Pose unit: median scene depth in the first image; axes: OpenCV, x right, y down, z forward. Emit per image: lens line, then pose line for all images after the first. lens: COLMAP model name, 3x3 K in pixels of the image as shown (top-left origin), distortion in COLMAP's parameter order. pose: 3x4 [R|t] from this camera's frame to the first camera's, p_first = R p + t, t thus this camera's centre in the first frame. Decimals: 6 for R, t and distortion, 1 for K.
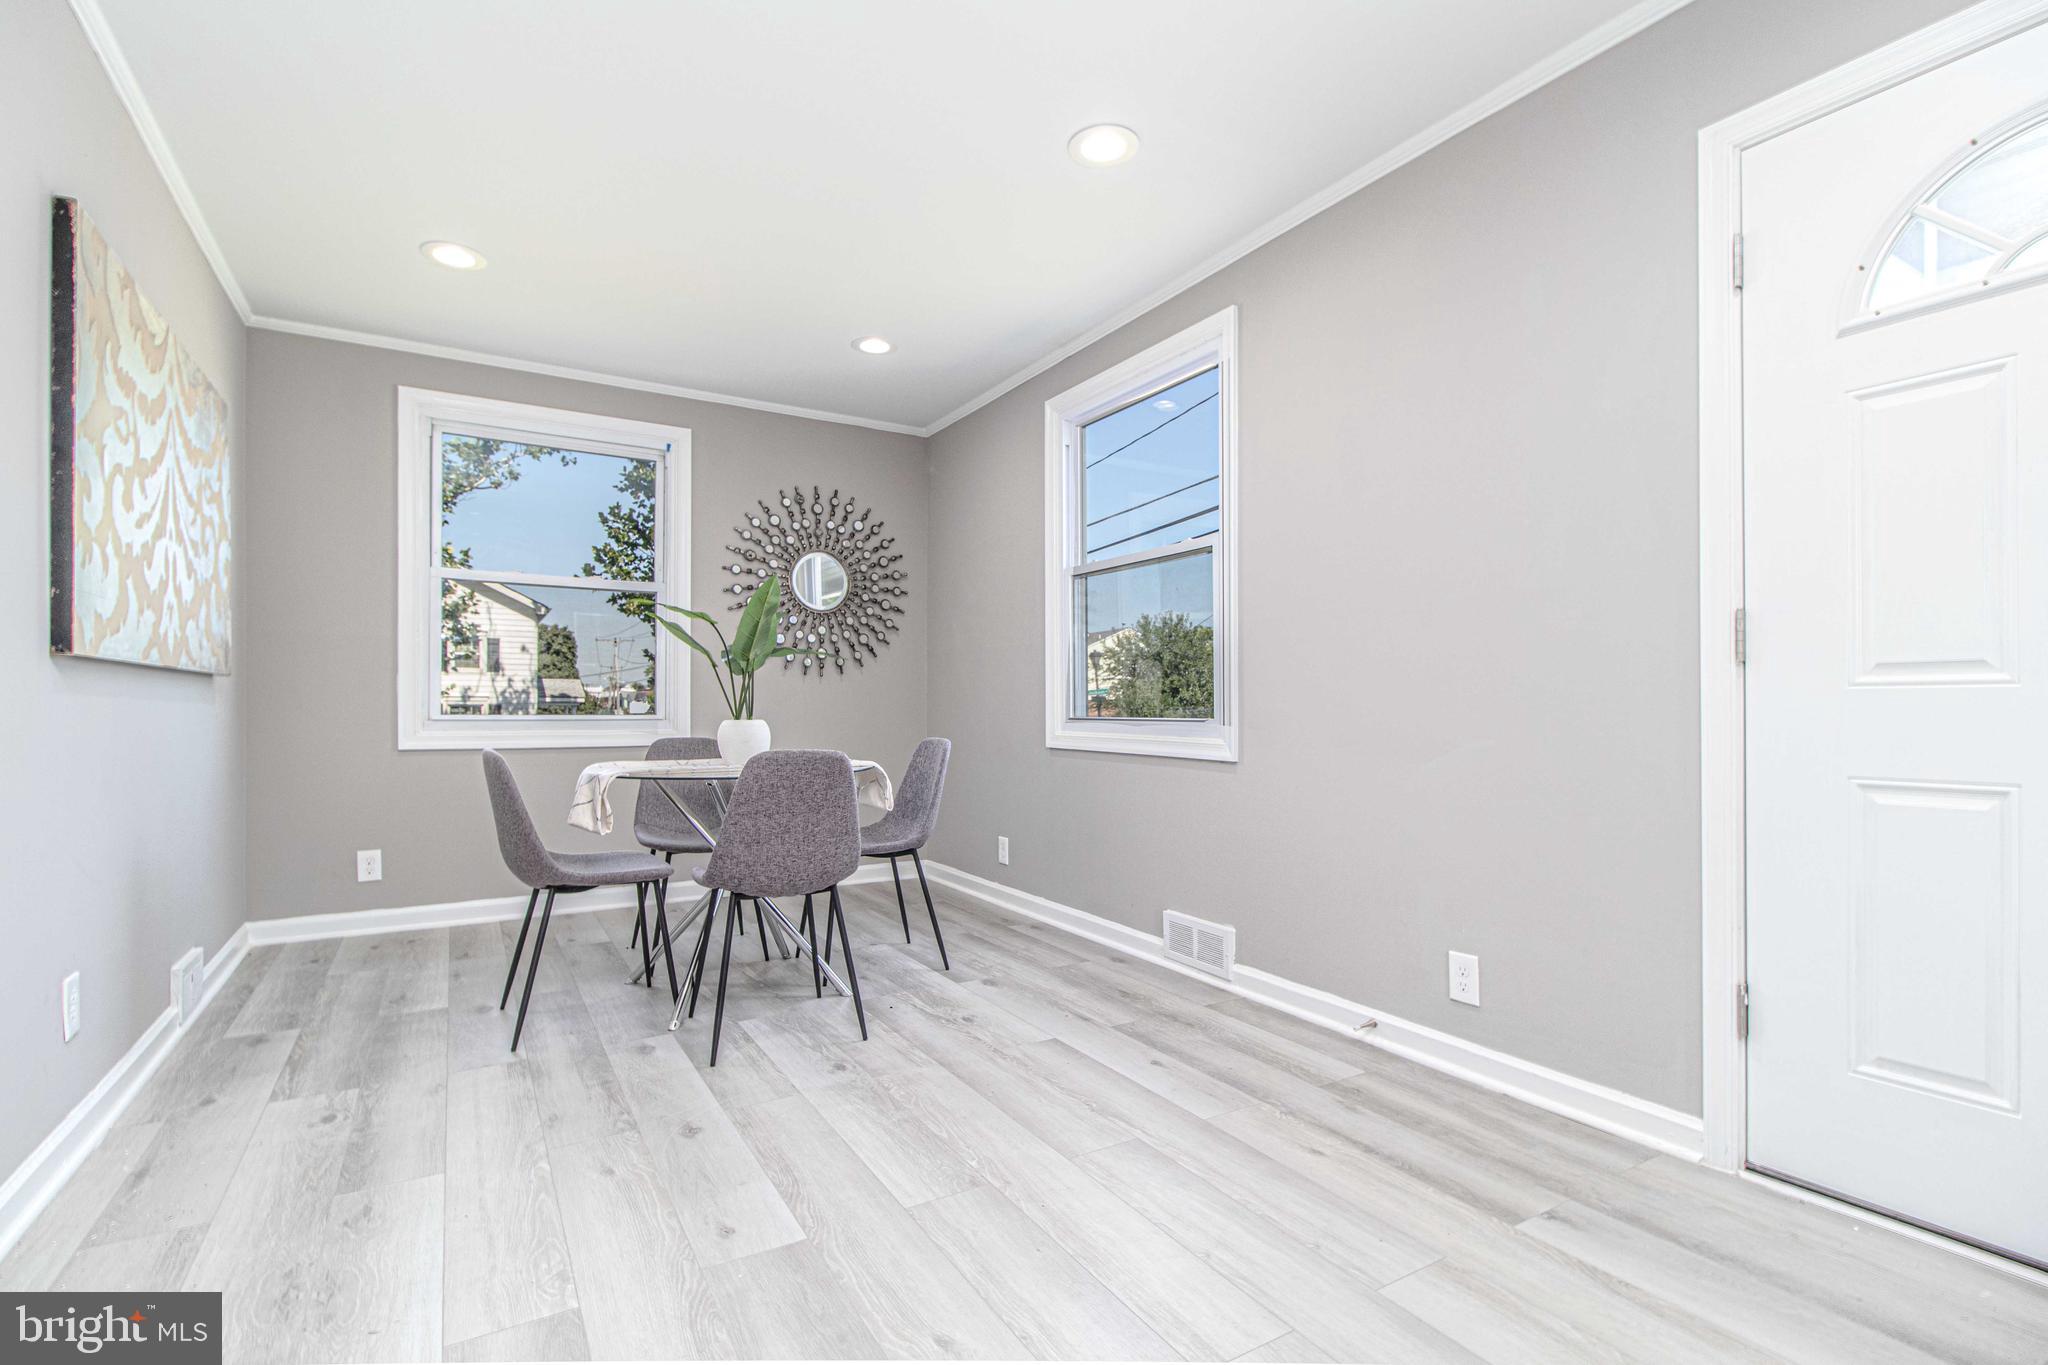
lens RADIAL K [[946.8, 0, 1030.7], [0, 946.8, 704.8], [0, 0, 1]] dist [0.002572, -0.000052]
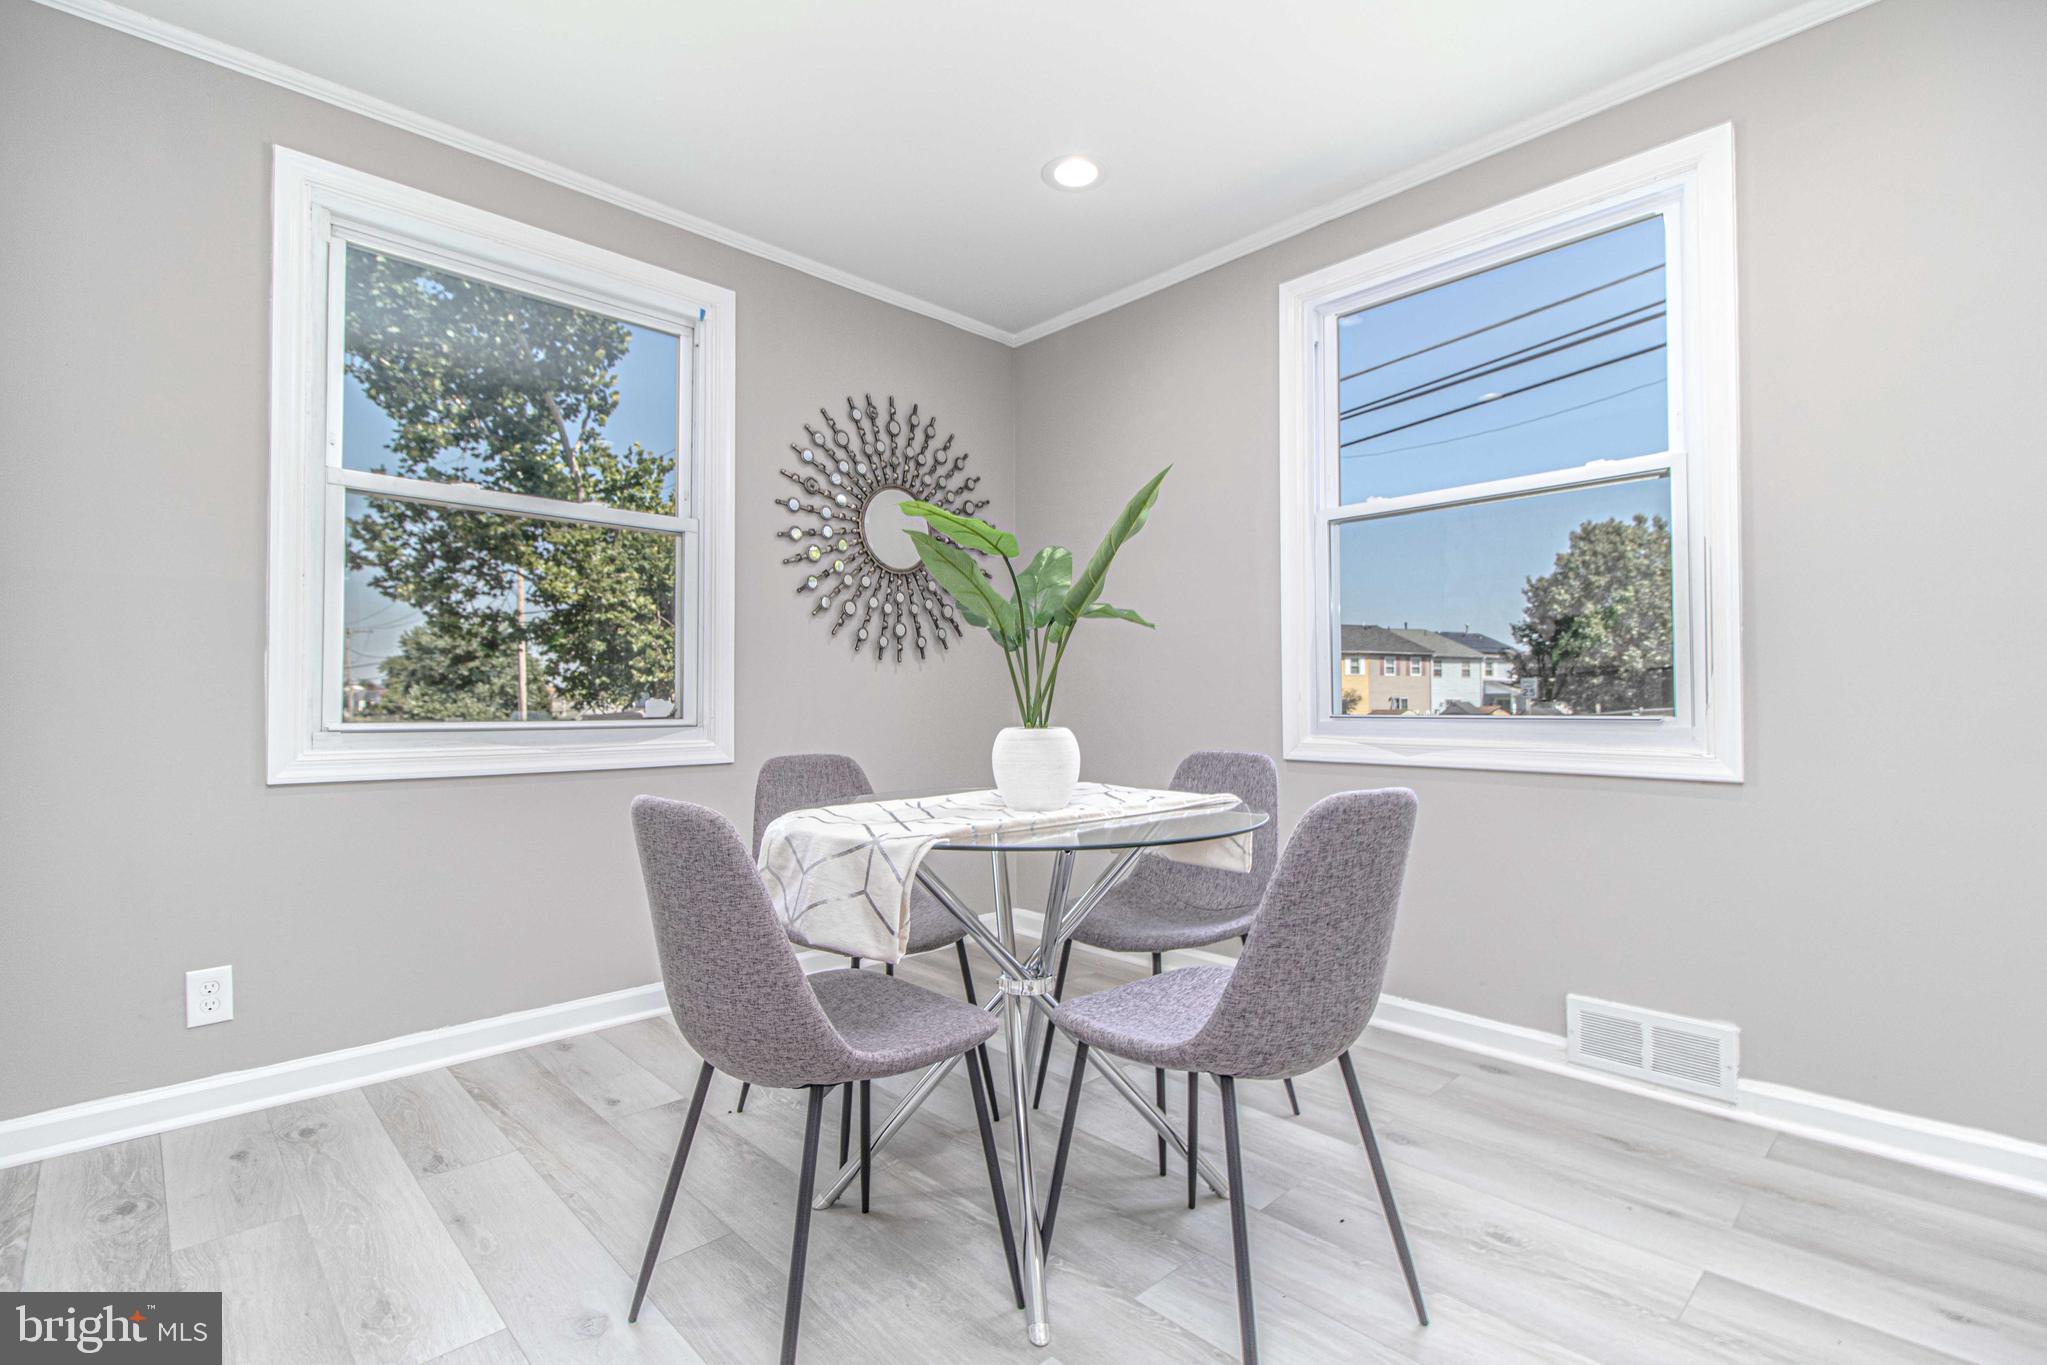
lens RADIAL K [[945.8, 0, 1020.4], [0, 945.8, 685.9], [0, 0, 1]] dist [-0.001009, -0.000592]
pose [[0.977446, -0.001084, 0.211184, -0.296171], [0.004850, 0.999838, -0.017319, 0.000256], [-0.211131, 0.017952, 0.977293, 0.300779]]
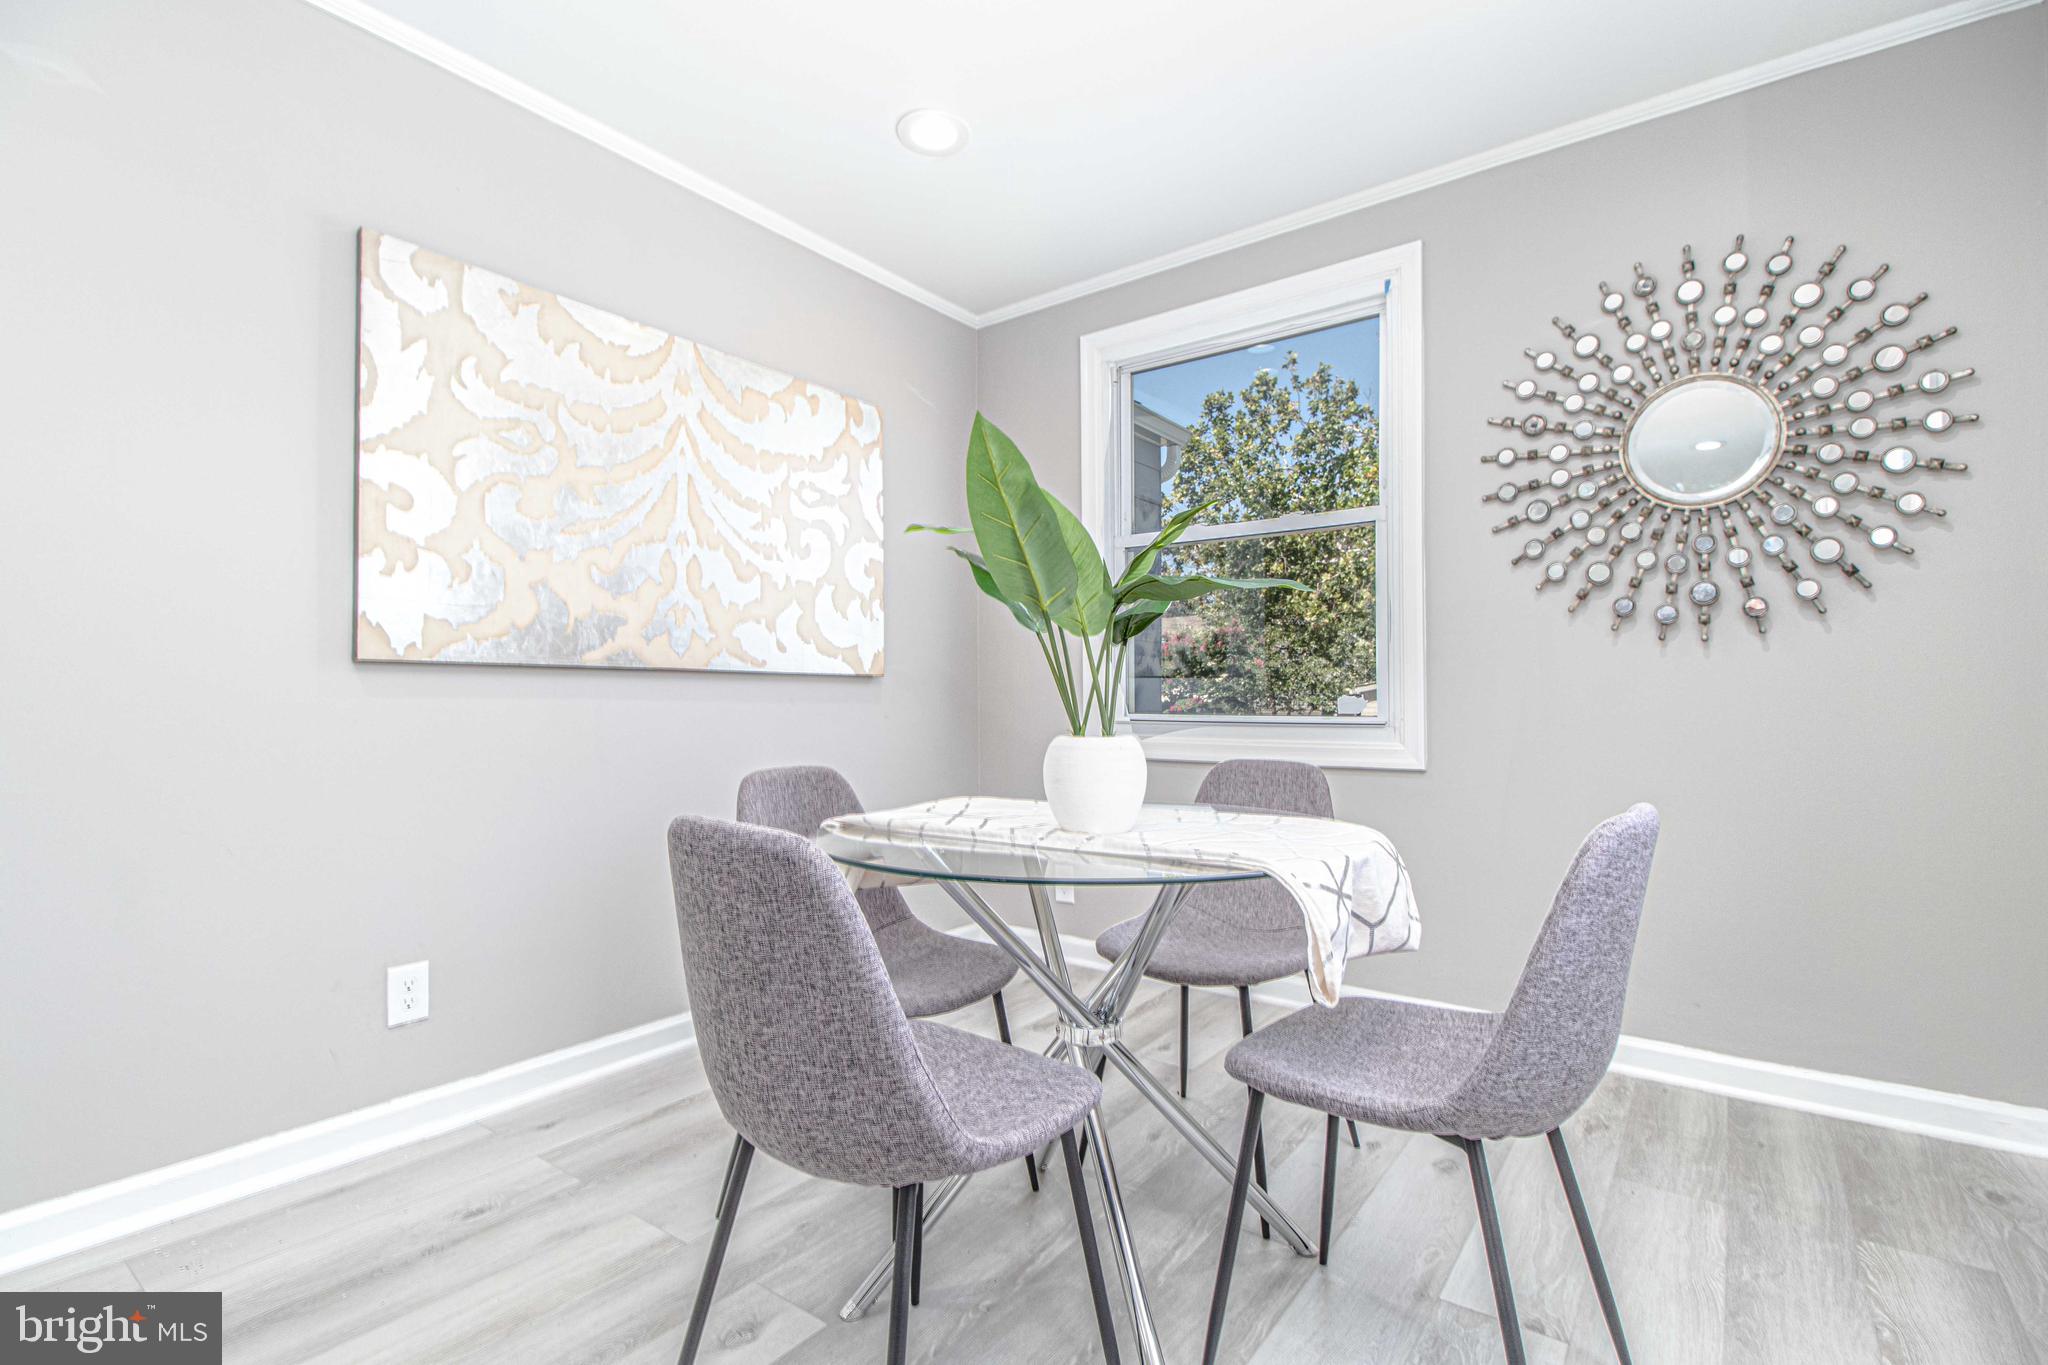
lens RADIAL K [[941.6, 0, 1023.6], [0, 941.6, 689.5], [0, 0, 1]] dist [0.026774, -0.022040]
pose [[0.370282, -0.015881, -0.928784, 0.095774], [0.003376, 0.999870, -0.015750, -0.000186], [0.928913, 0.002697, 0.370287, 0.536339]]
